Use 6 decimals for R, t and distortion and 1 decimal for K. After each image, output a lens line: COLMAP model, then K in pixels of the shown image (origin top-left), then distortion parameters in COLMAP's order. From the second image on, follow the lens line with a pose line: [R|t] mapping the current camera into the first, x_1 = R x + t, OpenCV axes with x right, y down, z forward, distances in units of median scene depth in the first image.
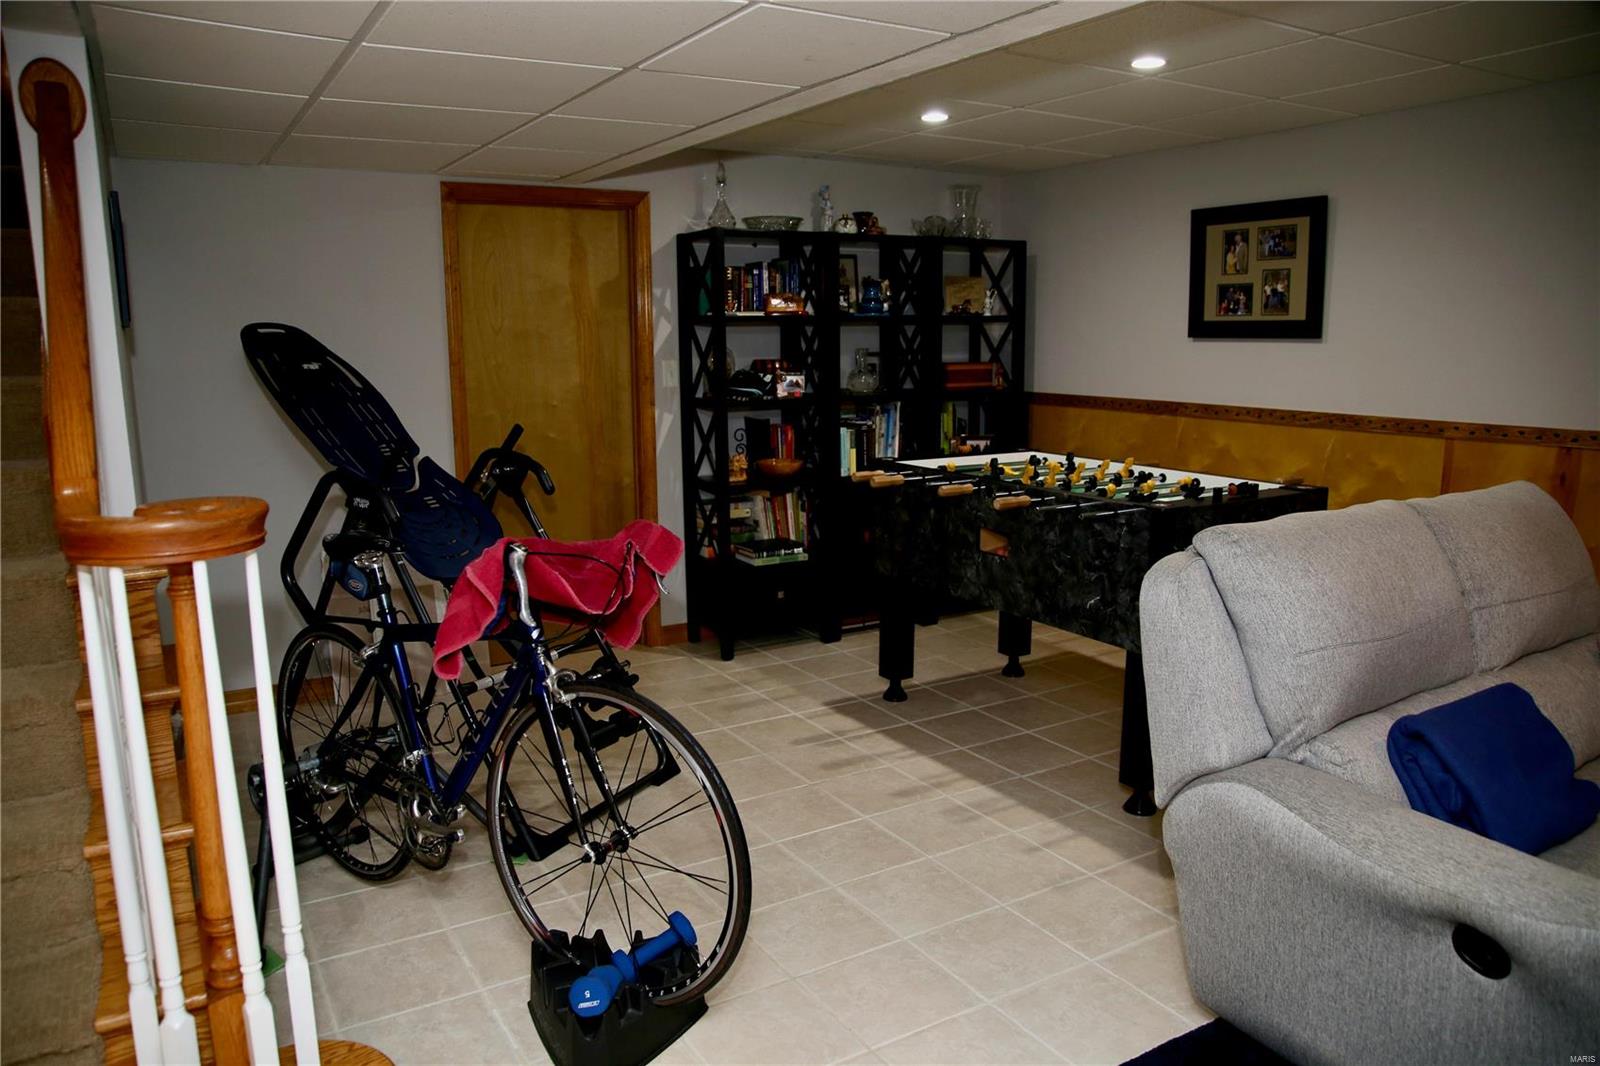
lens RADIAL K [[1127.4, 0, 796.8], [0, 1127.4, 540.3], [0, 0, 1]] dist [-0.082669, 0.015688]
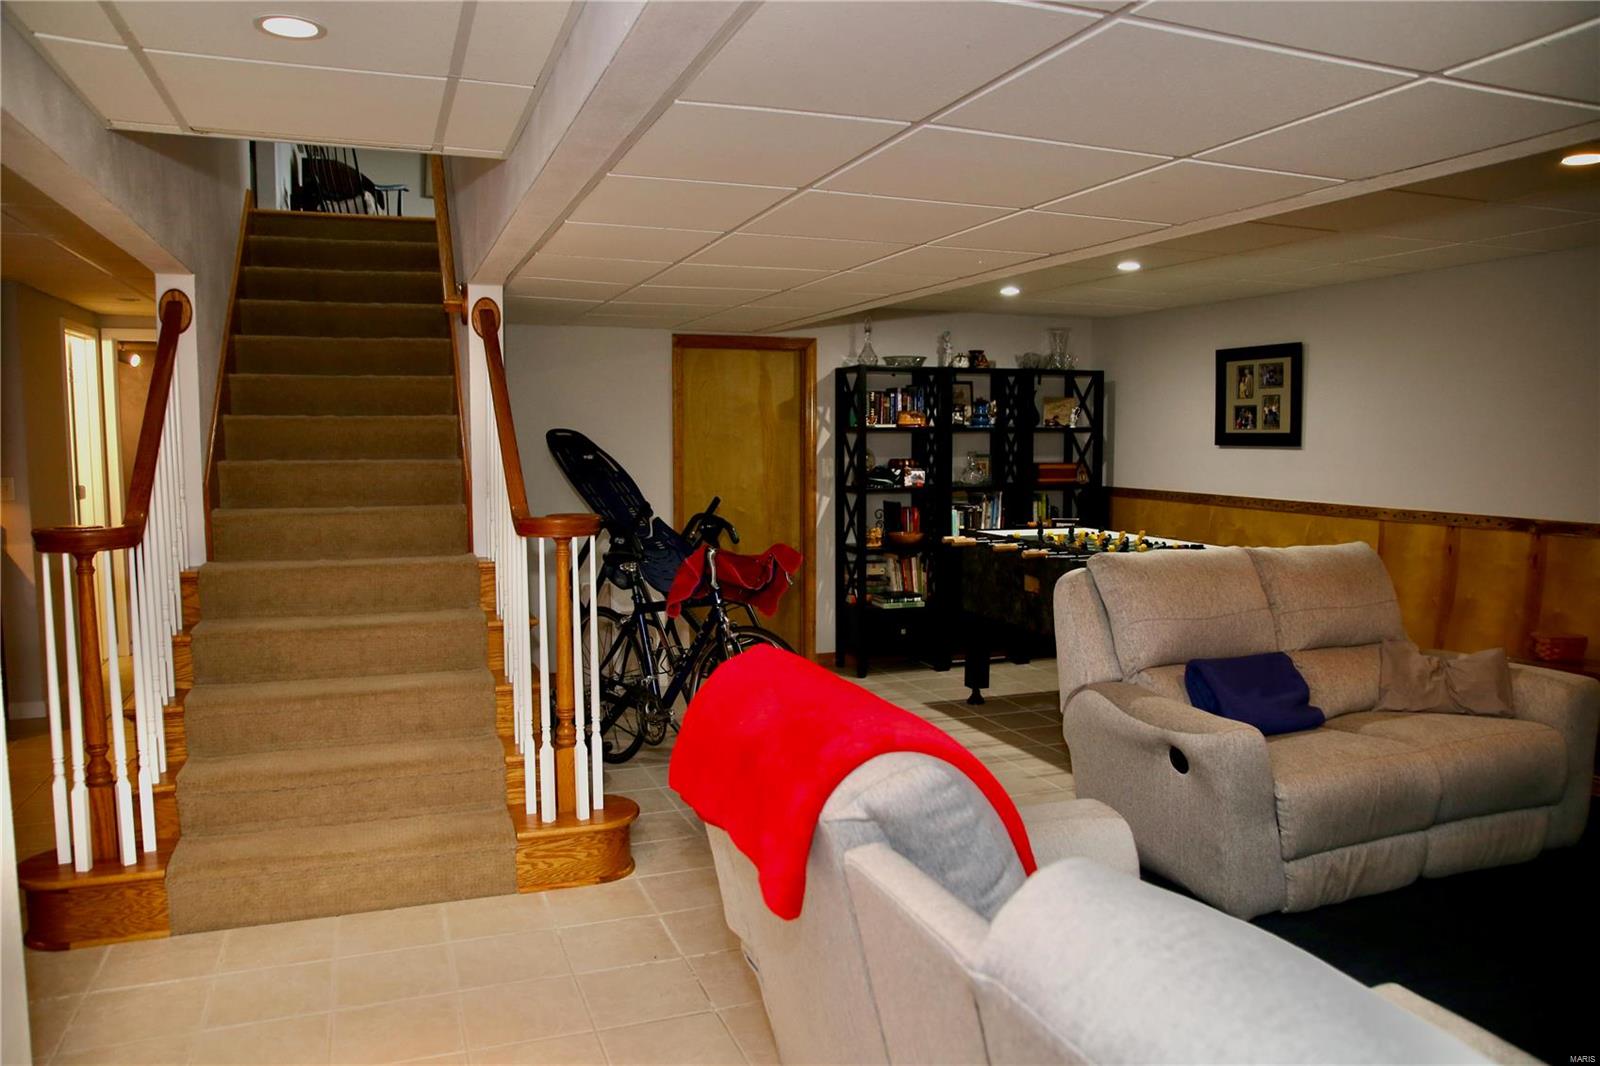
lens RADIAL K [[1127.4, 0, 797.6], [0, 1127.4, 528.2], [0, 0, 1]] dist [-0.082669, 0.015688]
pose [[0.984192, 0.023432, -0.175547, 0.099749], [-0.040666, 0.994625, -0.095225, 0.061515], [0.172372, 0.100859, 0.979855, -0.370388]]
